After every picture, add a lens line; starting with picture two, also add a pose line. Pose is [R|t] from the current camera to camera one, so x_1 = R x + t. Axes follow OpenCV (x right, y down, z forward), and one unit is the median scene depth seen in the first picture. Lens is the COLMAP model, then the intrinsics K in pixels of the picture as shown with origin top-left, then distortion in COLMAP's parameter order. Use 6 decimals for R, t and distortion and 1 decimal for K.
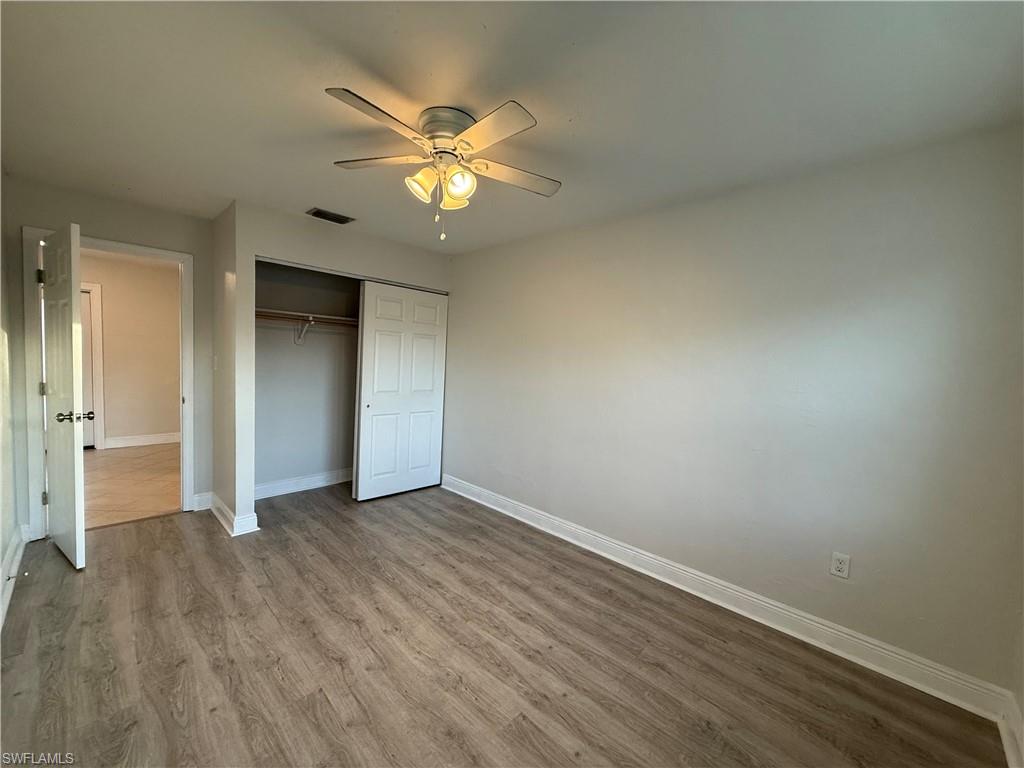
lens RADIAL K [[408.1, 0, 511.3], [0, 408.1, 385.2], [0, 0, 1]] dist [0.013567, -0.000318]
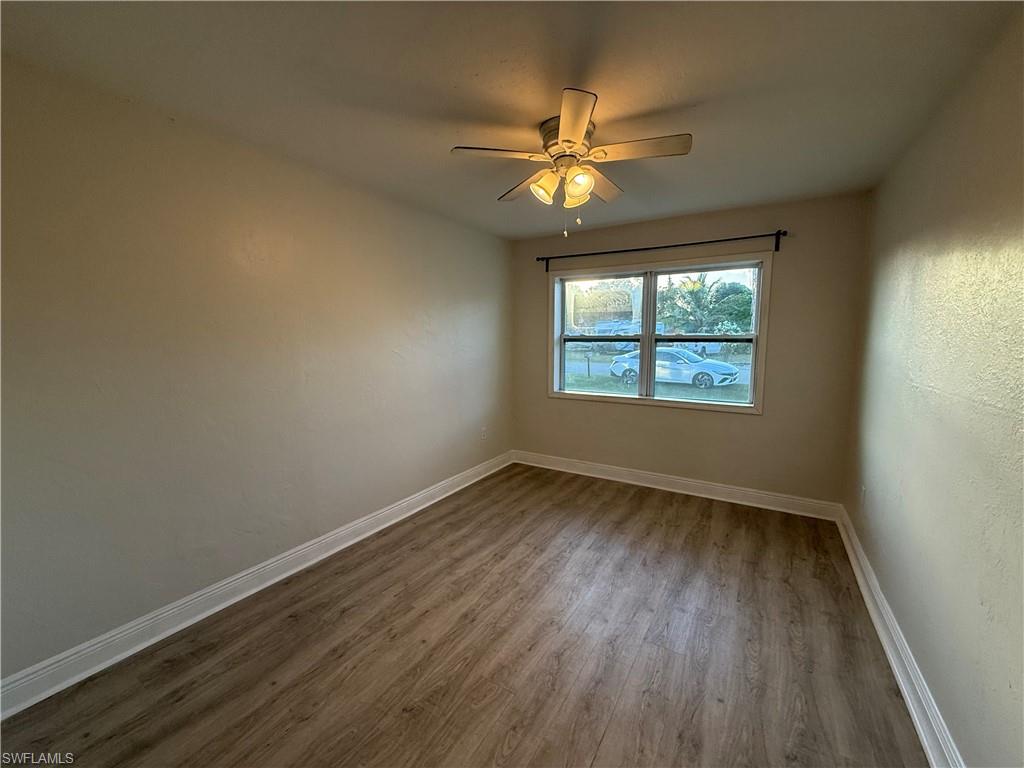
lens RADIAL K [[408.1, 0, 511.8], [0, 408.1, 382.7], [0, 0, 1]] dist [0.013567, -0.000318]
pose [[-0.219512, -0.153646, 0.963435, -0.989179], [0.052948, 0.984189, 0.169019, -0.122686], [-0.974172, 0.088114, -0.207907, 1.108833]]
